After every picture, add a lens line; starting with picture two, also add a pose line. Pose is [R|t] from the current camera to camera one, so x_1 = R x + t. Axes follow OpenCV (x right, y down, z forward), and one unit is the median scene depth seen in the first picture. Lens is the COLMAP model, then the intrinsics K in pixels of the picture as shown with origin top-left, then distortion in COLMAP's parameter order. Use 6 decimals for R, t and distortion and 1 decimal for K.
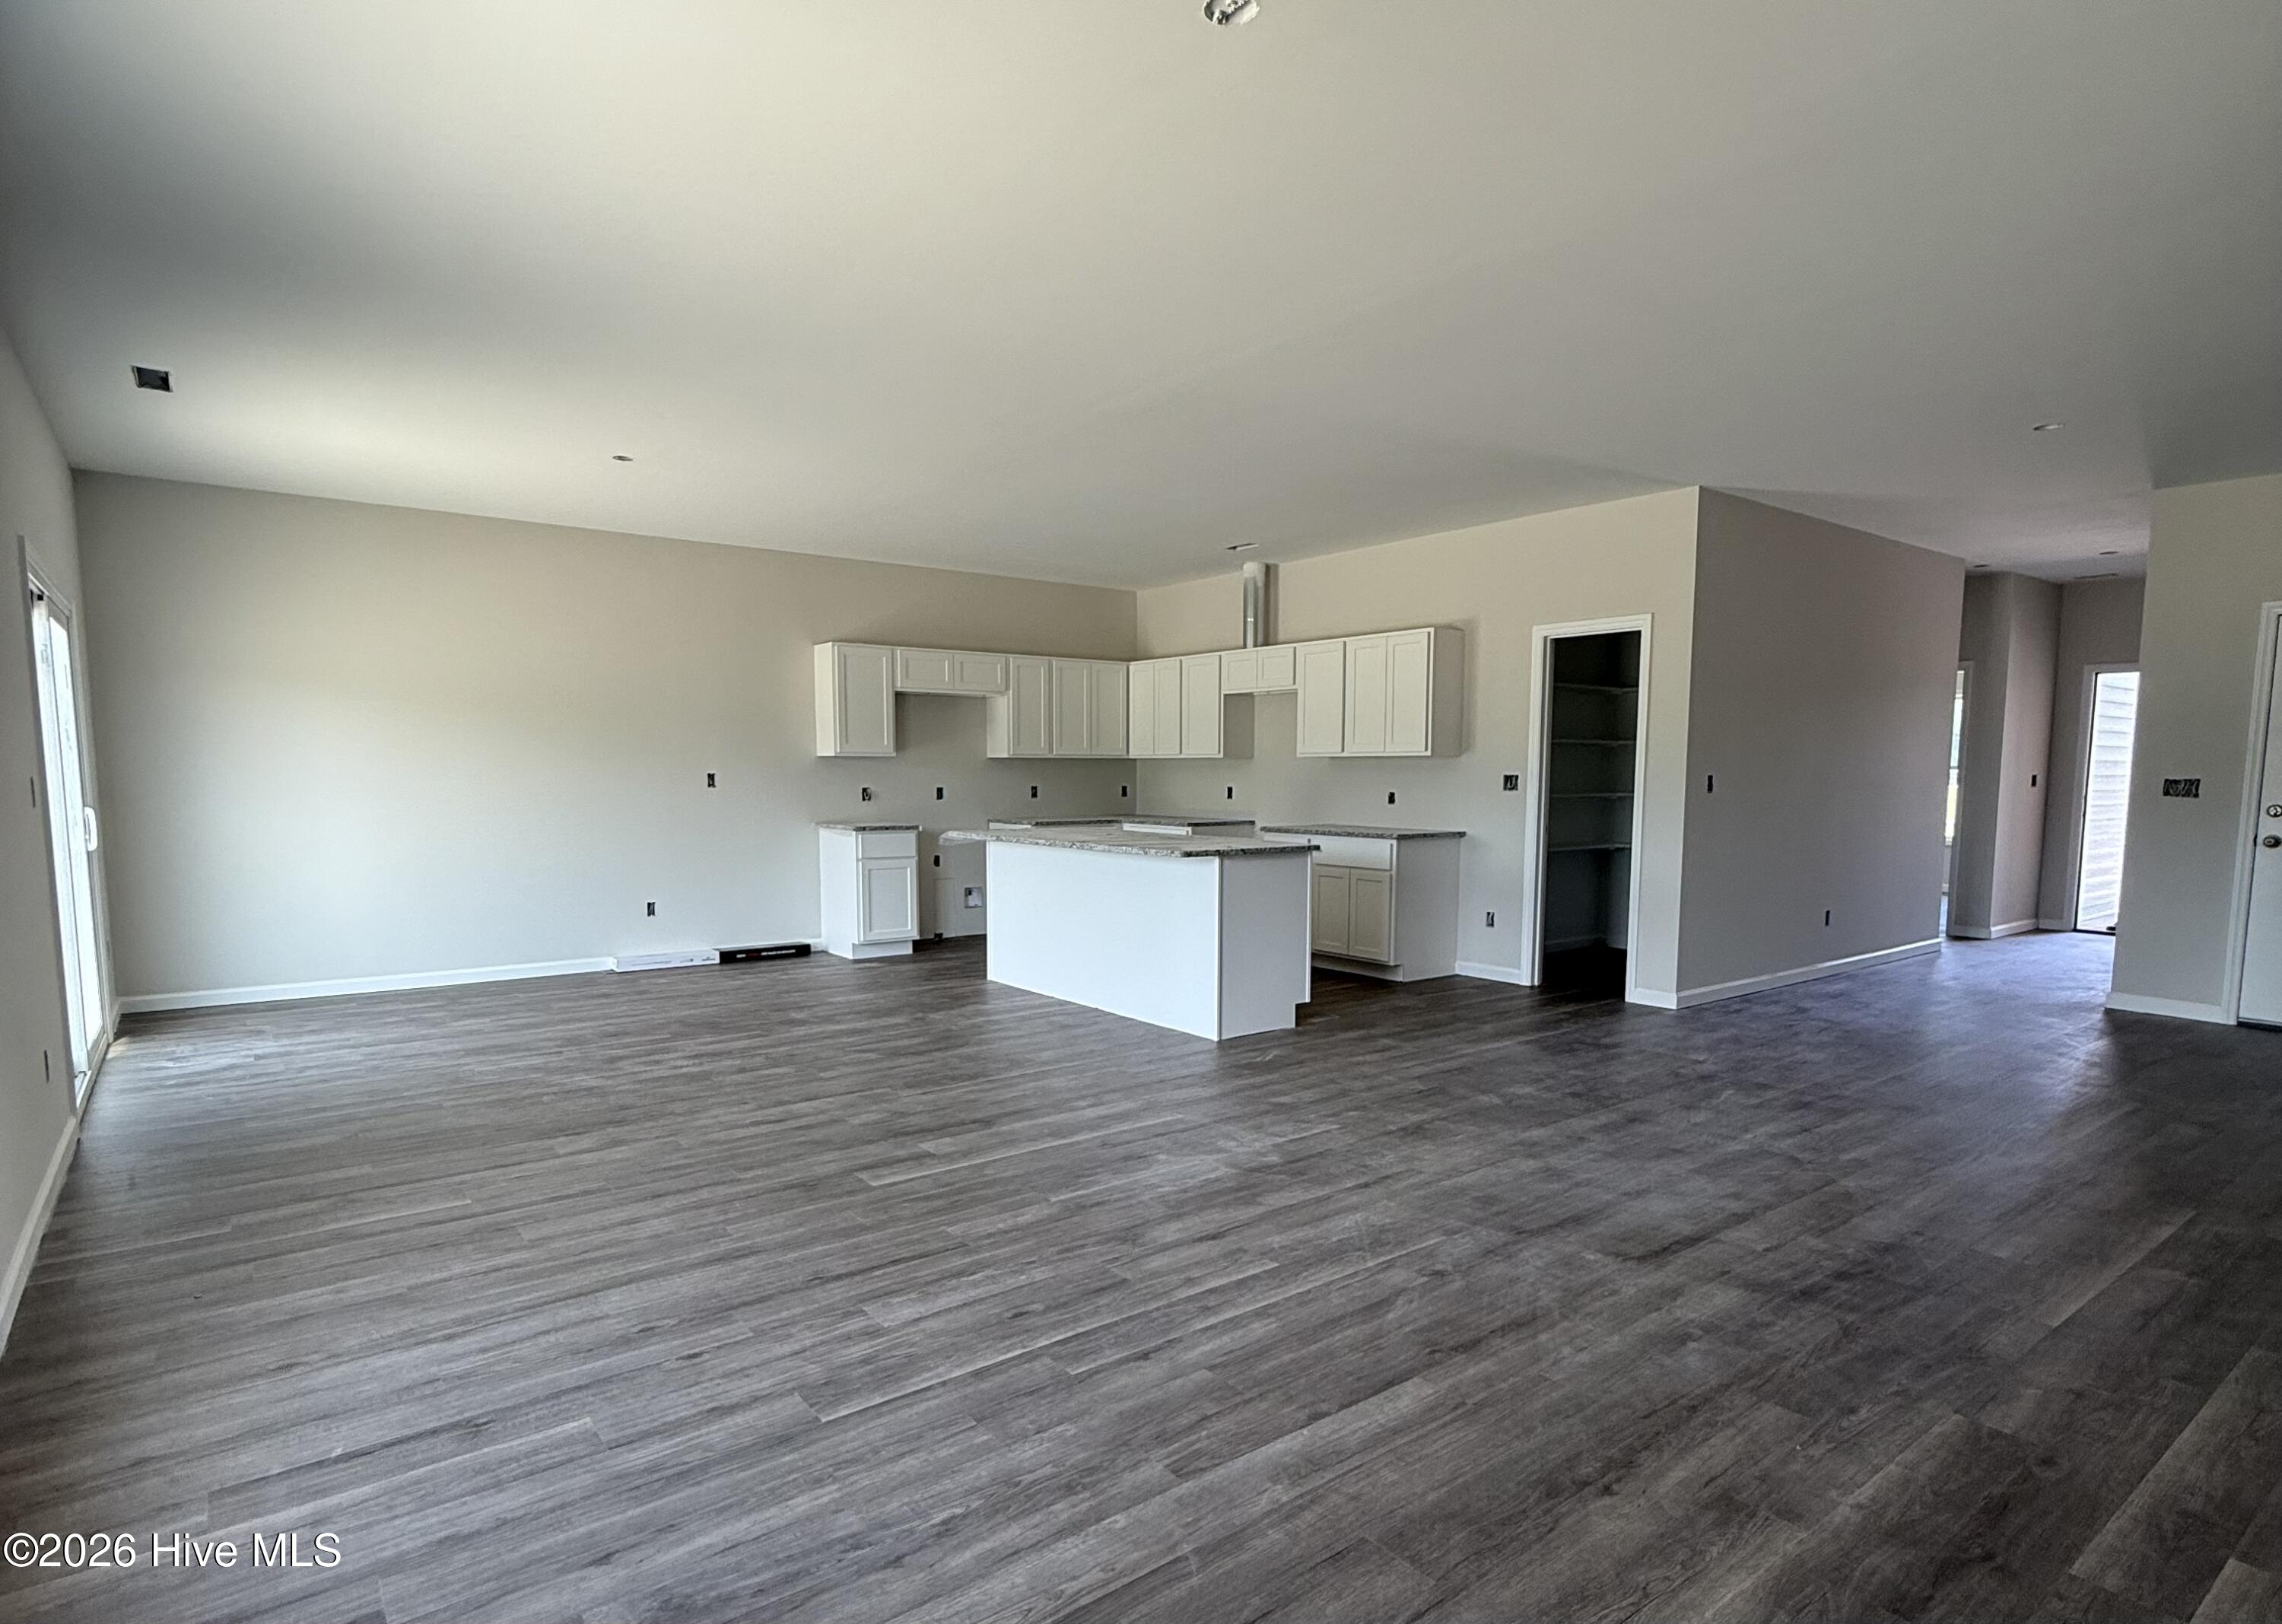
lens RADIAL K [[1212.7, 0, 1142.0], [0, 1212.7, 896.0], [0, 0, 1]] dist [0.002813, 0.000209]
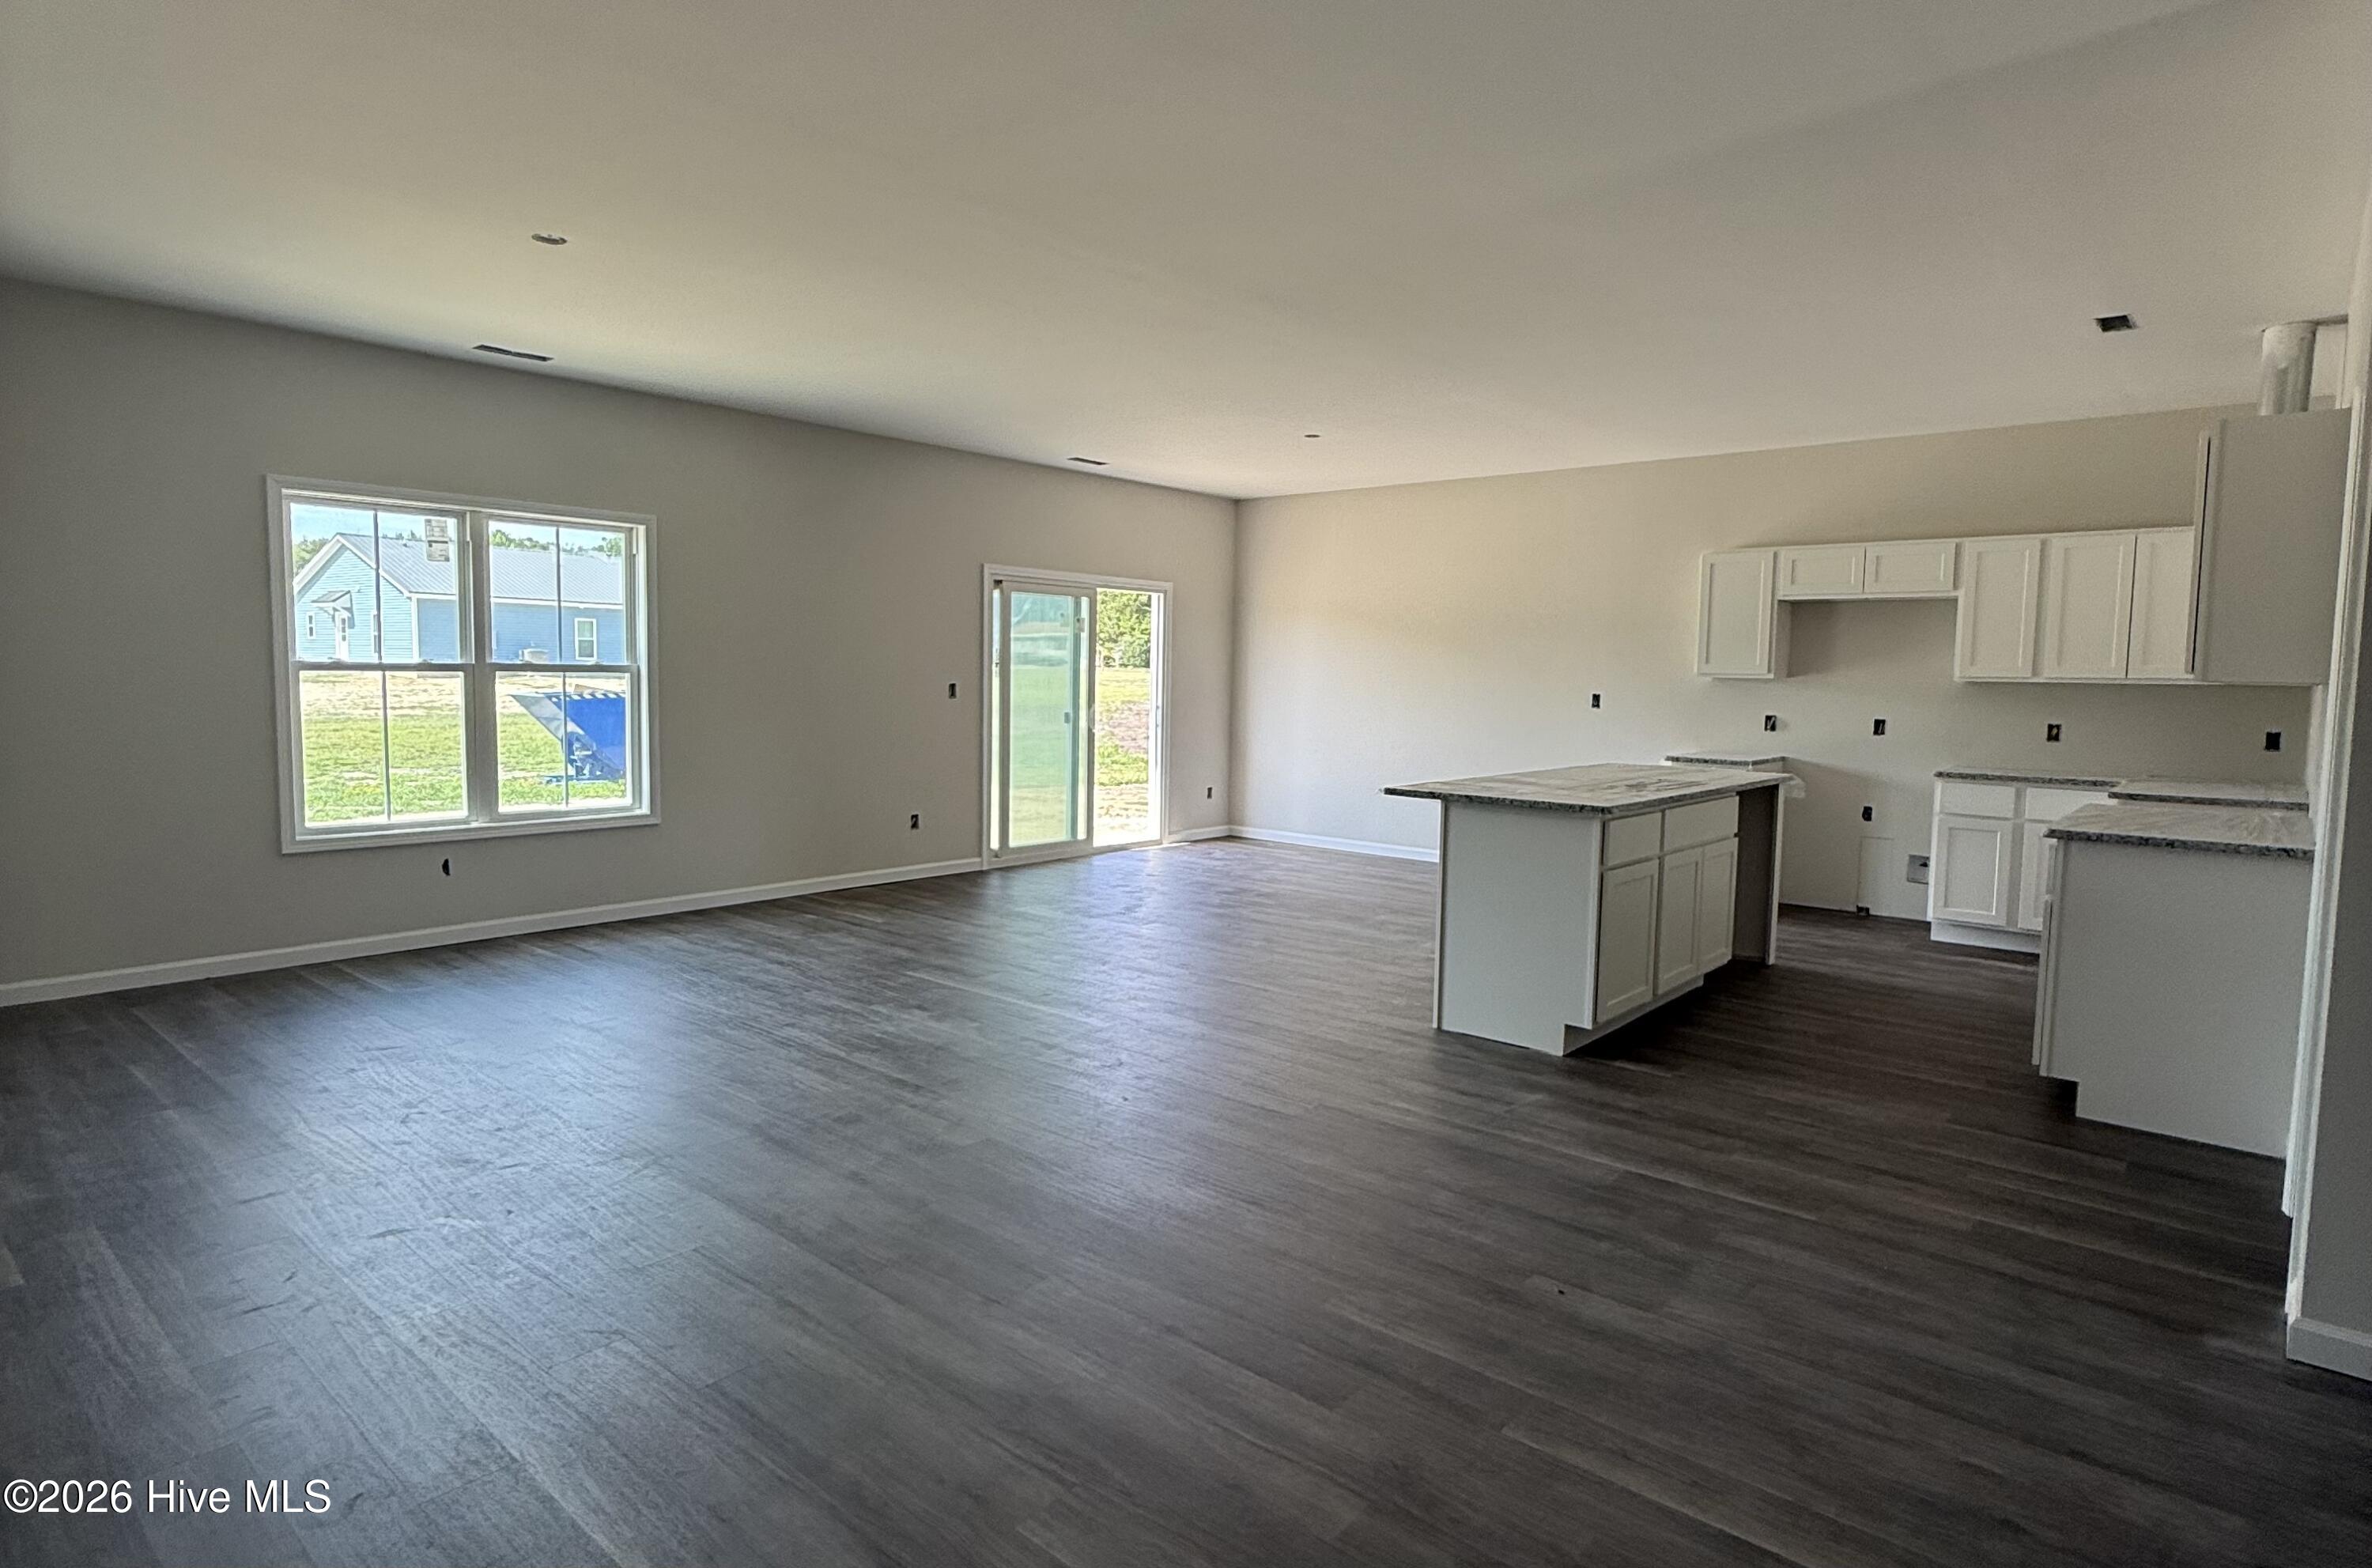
lens RADIAL K [[1255.9, 0, 1186.0], [0, 1255.9, 784.0], [0, 0, 1]] dist [-0.004093, -0.000600]
pose [[0.202789, 0.087783, -0.975280, 0.790872], [-0.117885, 0.990919, 0.064679, -0.072815], [0.972101, 0.101855, 0.211296, 0.611923]]
